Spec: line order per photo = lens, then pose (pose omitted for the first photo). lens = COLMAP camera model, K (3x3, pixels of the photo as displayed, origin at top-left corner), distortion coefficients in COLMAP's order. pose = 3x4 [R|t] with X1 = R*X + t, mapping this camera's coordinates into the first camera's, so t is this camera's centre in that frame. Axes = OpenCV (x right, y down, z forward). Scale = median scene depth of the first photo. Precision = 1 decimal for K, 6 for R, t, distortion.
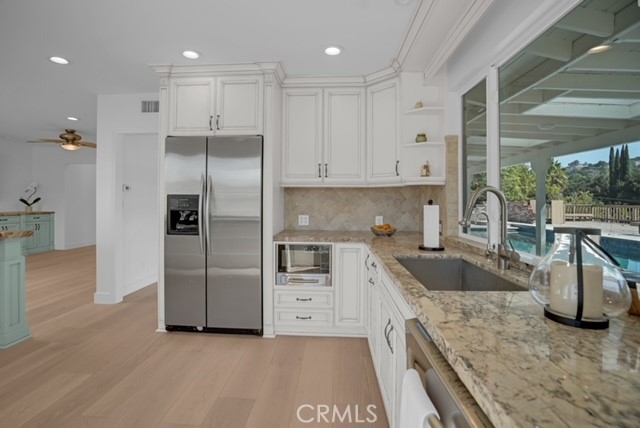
lens RADIAL K [[309.1, 0, 314.5], [0, 309.1, 204.3], [0, 0, 1]] dist [-0.026748, 0.003787]
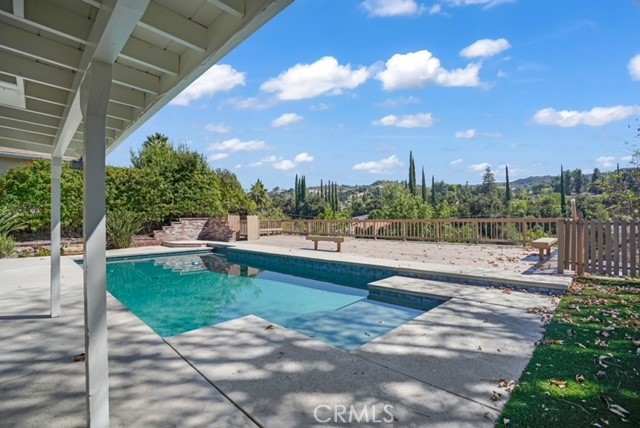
lens RADIAL K [[297.3, 0, 320.2], [0, 297.3, 209.6], [0, 0, 1]] dist [-0.033038, 0.004164]
pose [[0.657709, 0.007890, 0.753231, 0.184927], [0.023031, 0.999267, -0.030578, 0.001202], [-0.752920, 0.037459, 0.657045, 0.173338]]
